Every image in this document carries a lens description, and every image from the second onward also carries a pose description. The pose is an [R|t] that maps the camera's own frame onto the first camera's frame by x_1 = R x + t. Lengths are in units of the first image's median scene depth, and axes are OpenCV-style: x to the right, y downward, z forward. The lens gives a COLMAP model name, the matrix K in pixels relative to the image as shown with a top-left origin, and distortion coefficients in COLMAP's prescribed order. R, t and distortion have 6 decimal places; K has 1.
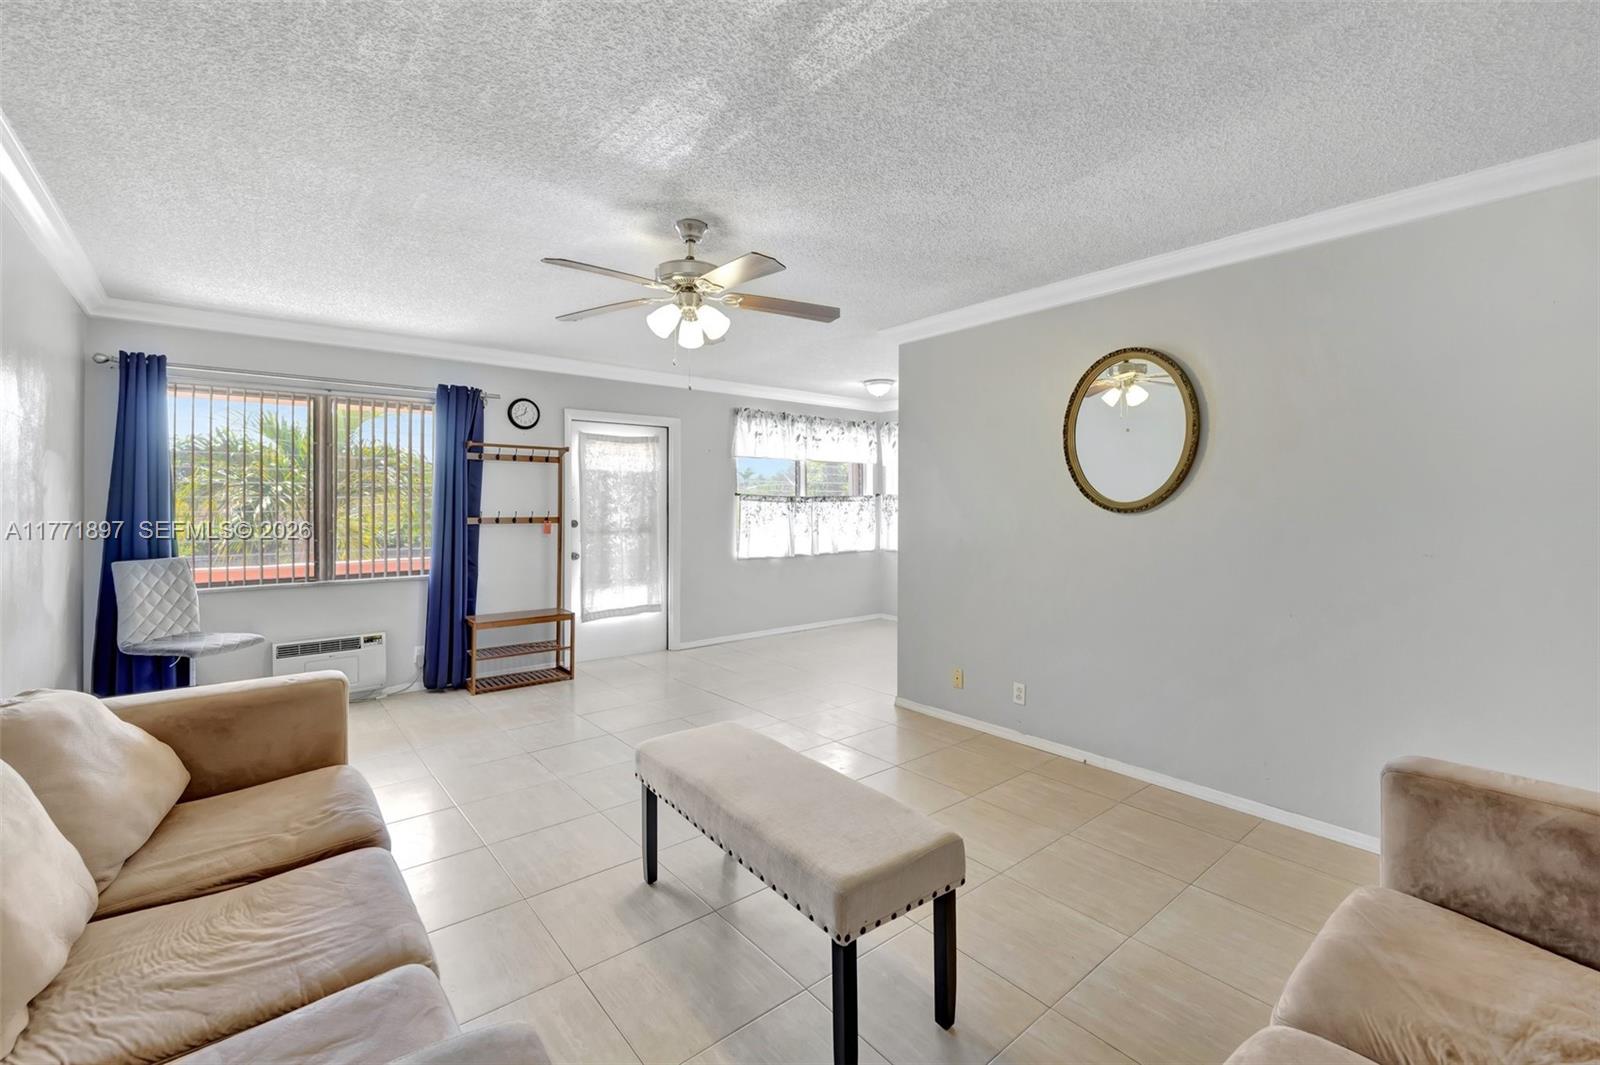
lens RADIAL K [[700.1, 0, 776.6], [0, 700.1, 520.6], [0, 0, 1]] dist [0.001425, 0.000152]
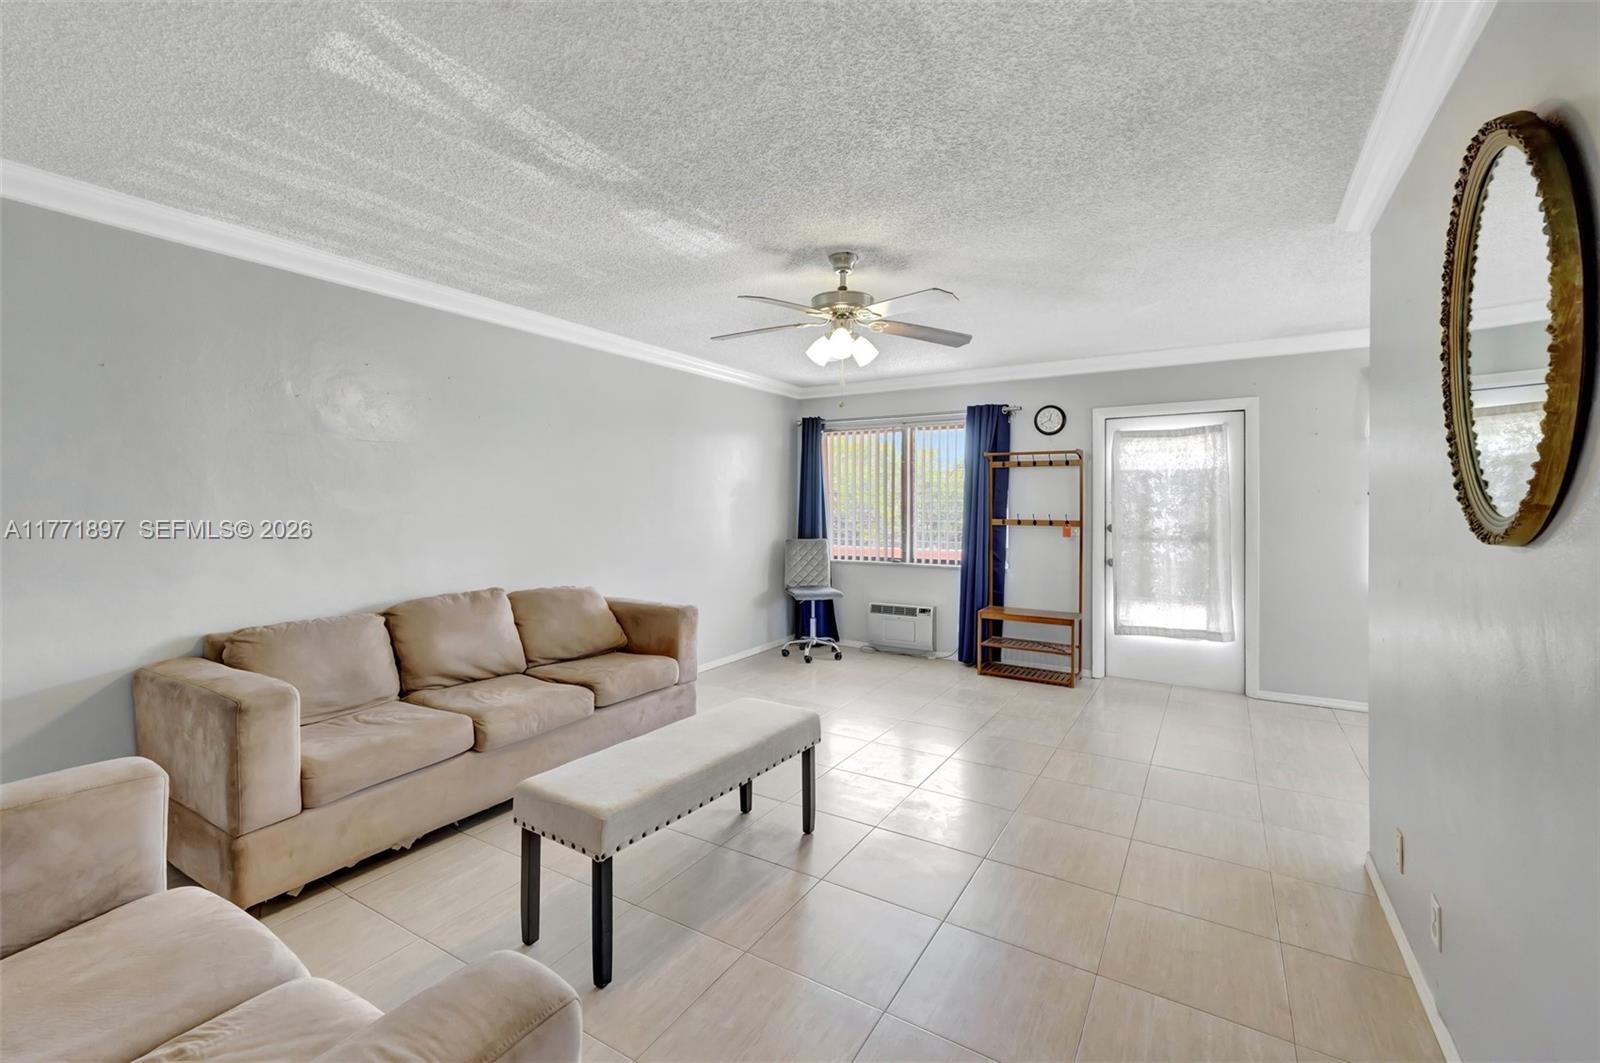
lens RADIAL K [[681.3, 0, 800.3], [0, 681.3, 498.9], [0, 0, 1]] dist [0.029031, 0.000045]
pose [[0.335455, -0.007129, -0.942029, 0.432977], [-0.025004, 0.999552, -0.016468, -0.009270], [0.941724, 0.029078, 0.335126, 0.287734]]
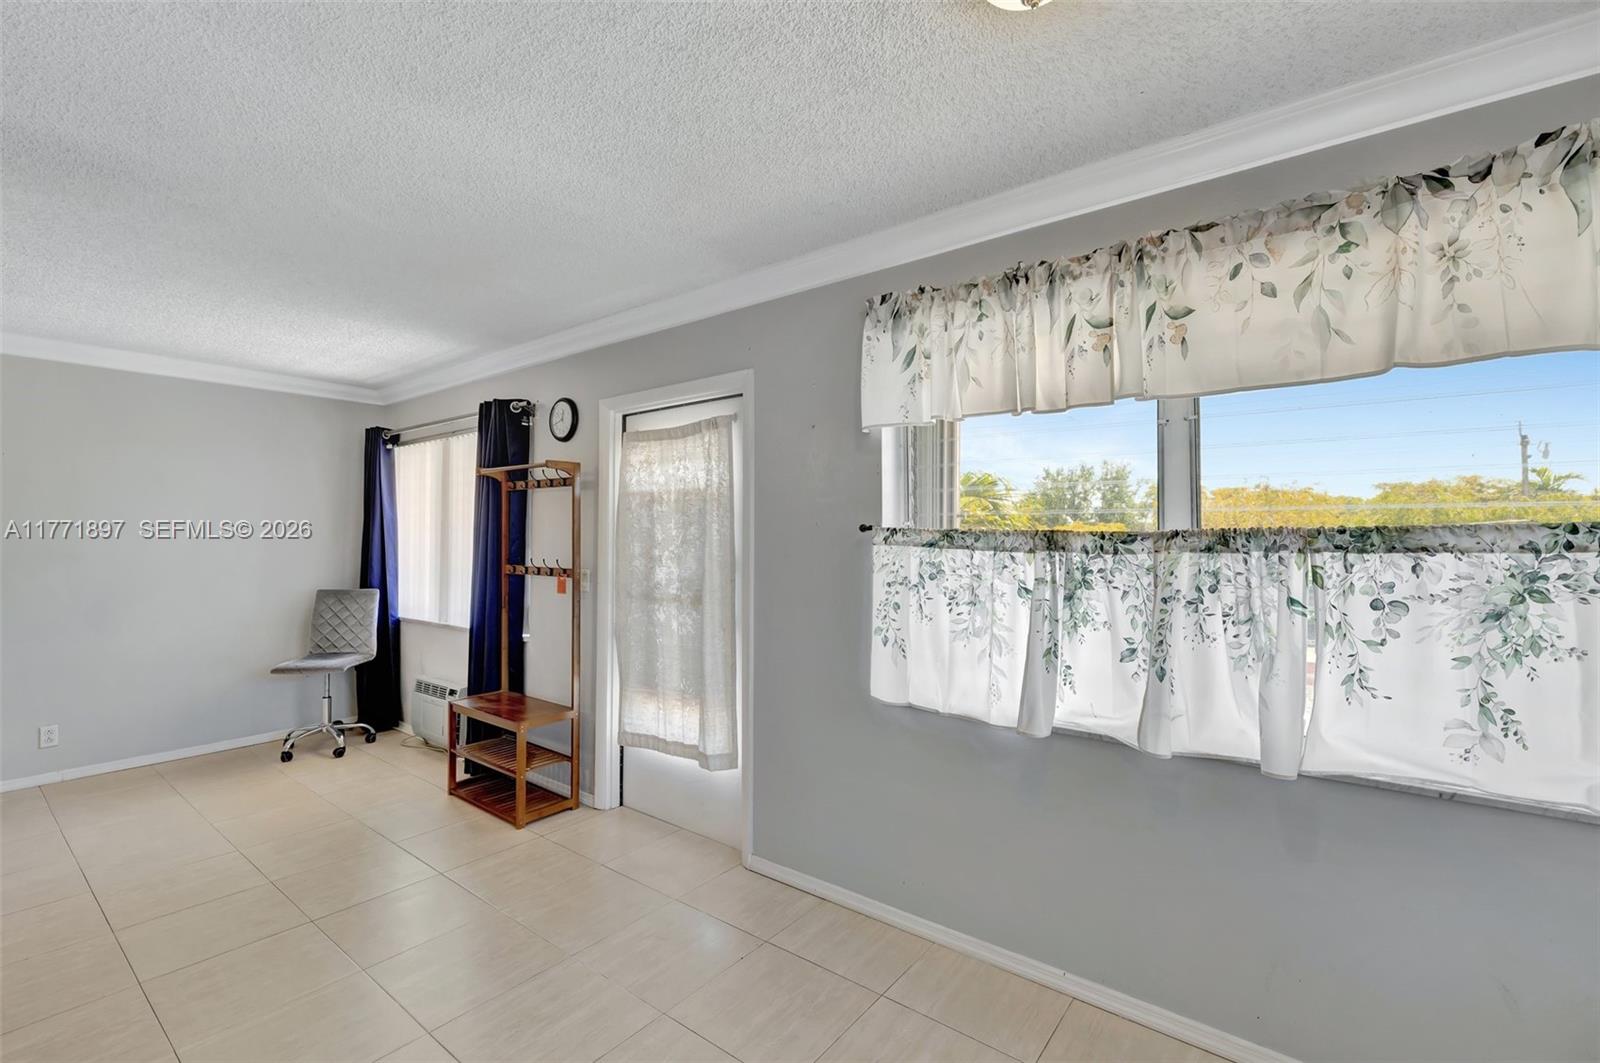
lens RADIAL K [[700.1, 0, 776.6], [0, 700.1, 519.6], [0, 0, 1]] dist [0.001425, 0.000152]
pose [[0.221514, -0.025566, -0.974822, 0.339250], [-0.025403, 0.999166, -0.031977, -0.032399], [0.974826, 0.031847, 0.220680, 0.969535]]
